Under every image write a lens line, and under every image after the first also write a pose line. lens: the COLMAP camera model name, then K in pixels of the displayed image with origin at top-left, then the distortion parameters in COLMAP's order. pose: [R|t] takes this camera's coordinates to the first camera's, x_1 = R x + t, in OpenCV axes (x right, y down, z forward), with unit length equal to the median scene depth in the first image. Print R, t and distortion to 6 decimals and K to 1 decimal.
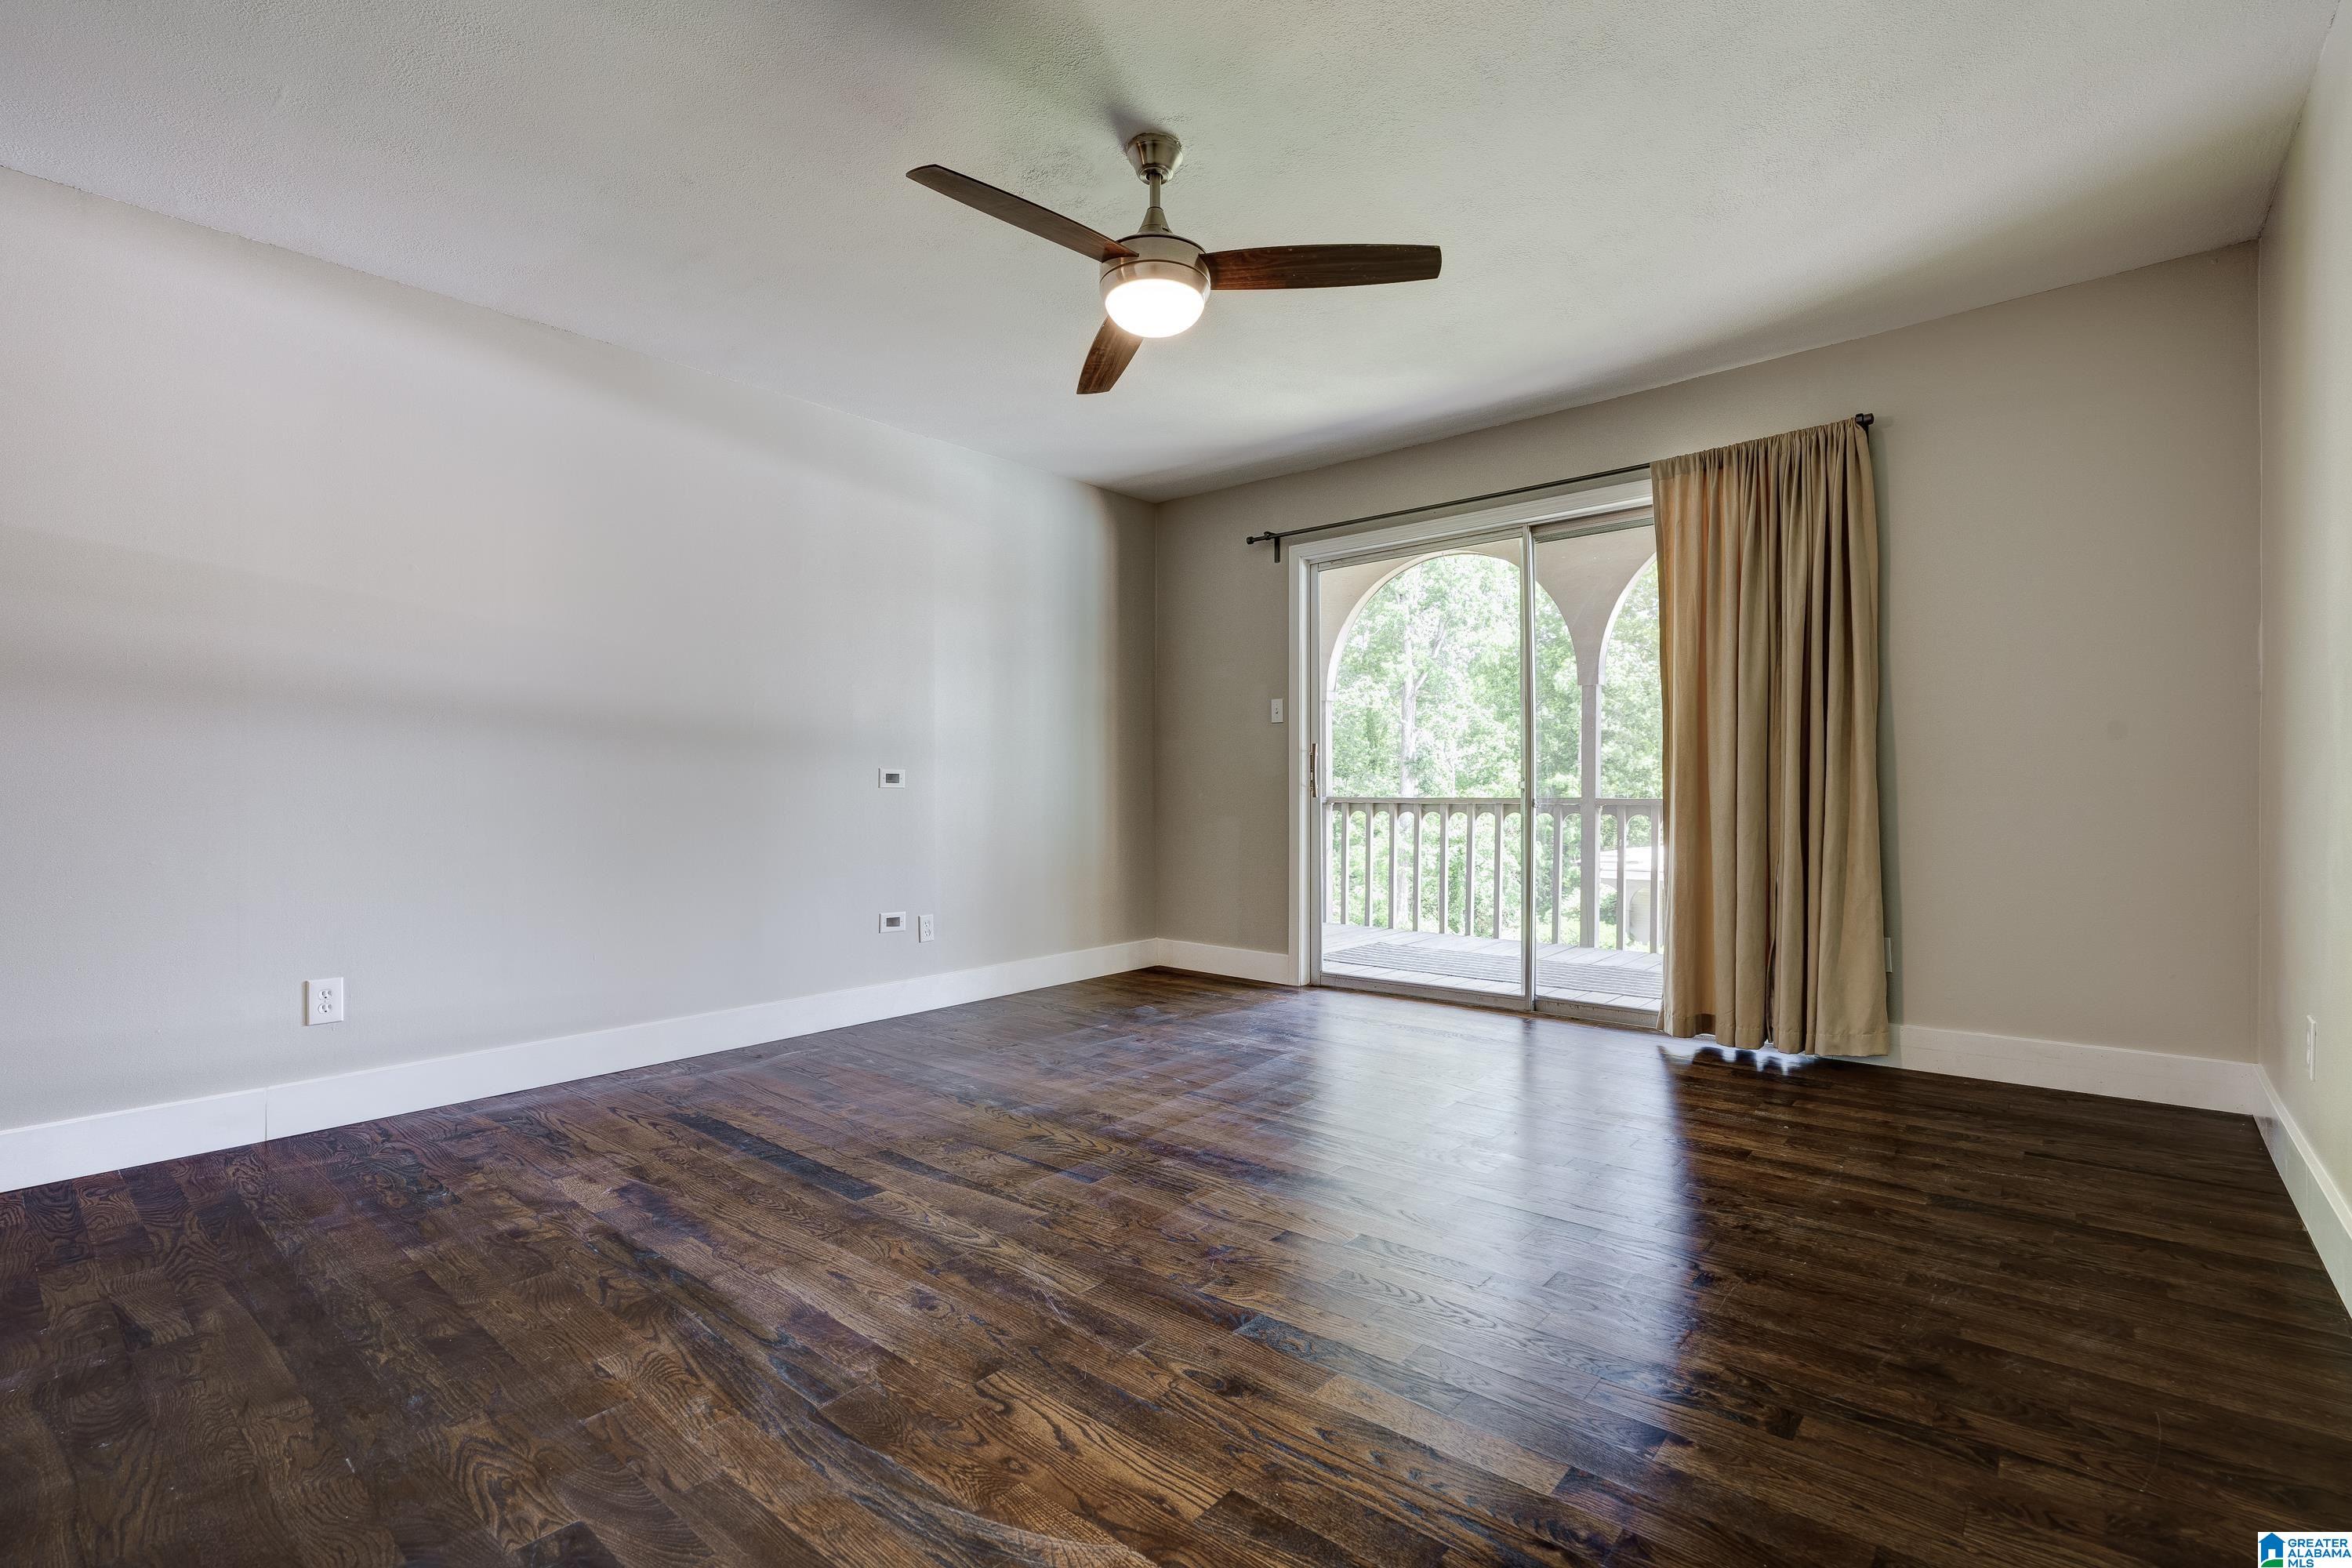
lens RADIAL K [[1061.8, 0, 1176.0], [0, 1061.8, 784.0], [0, 0, 1]] dist [-0.002370, -0.000267]
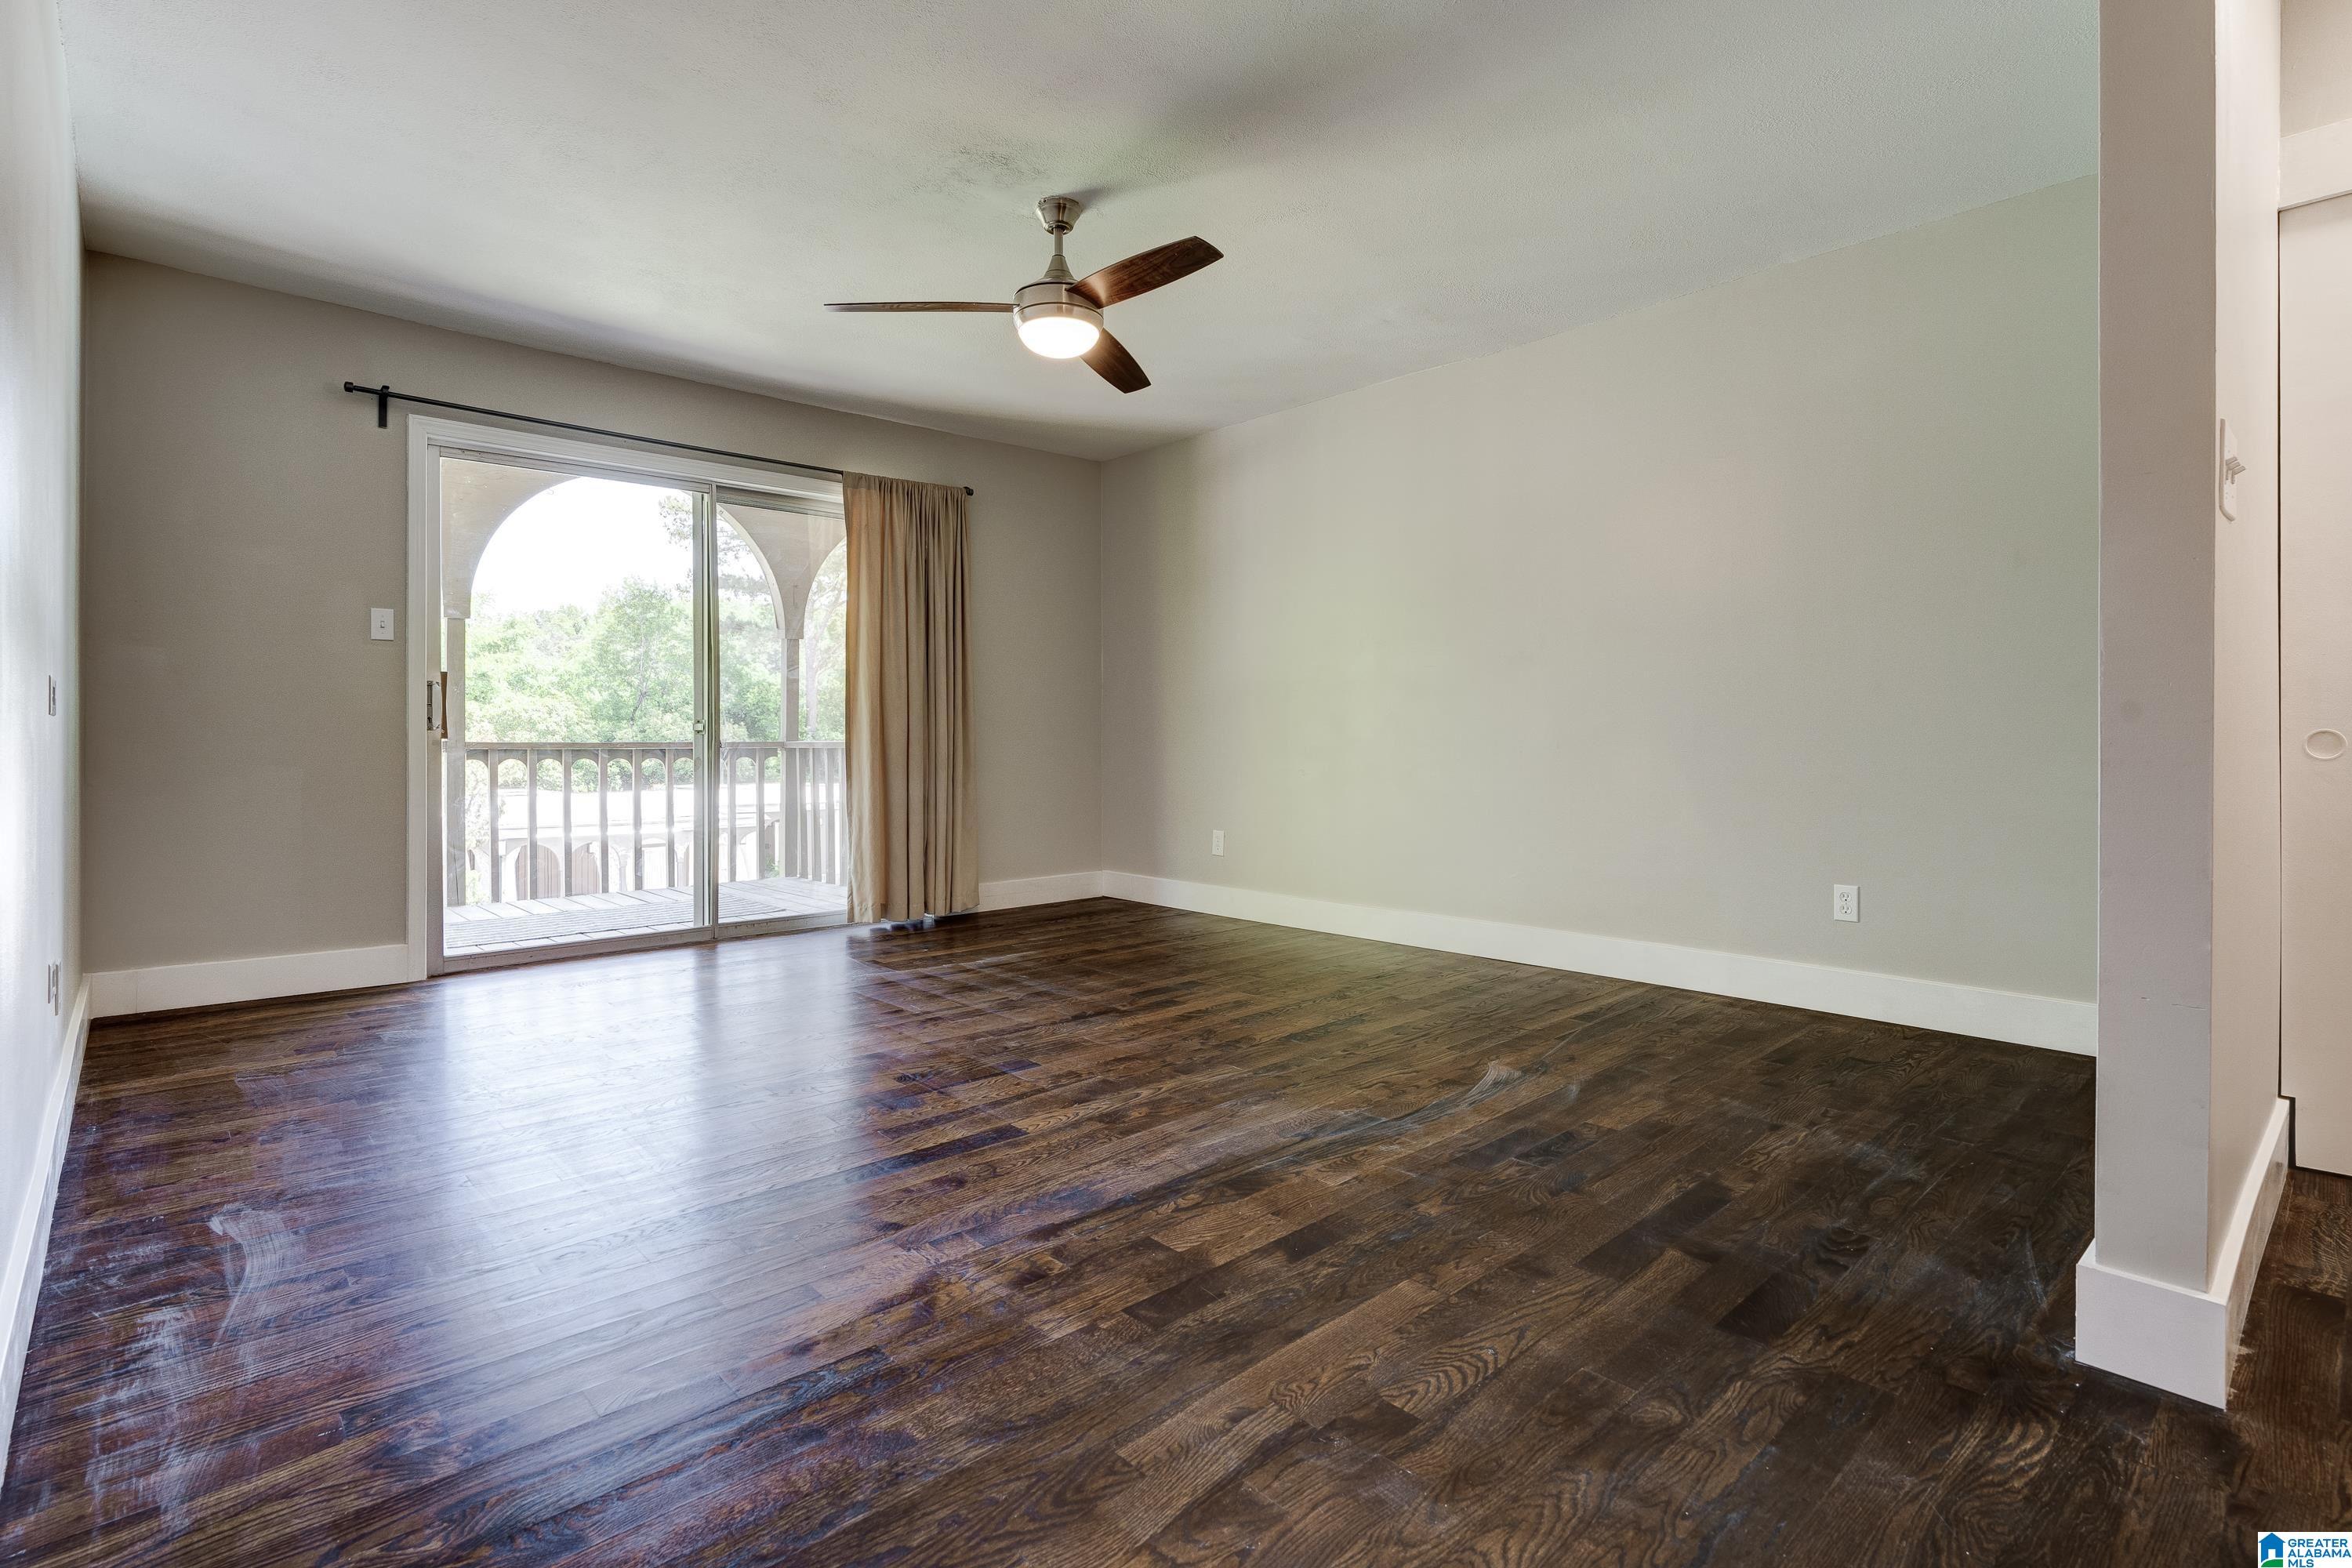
lens RADIAL K [[1117.8, 0, 1179.0], [0, 1117.8, 727.9], [0, 0, 1]] dist [-0.000042, -0.000059]
pose [[0.124463, 0.010394, 0.992170, -0.797073], [-0.008967, 0.999916, -0.009351, 0.008934], [-0.992184, -0.007733, 0.124546, 0.433124]]
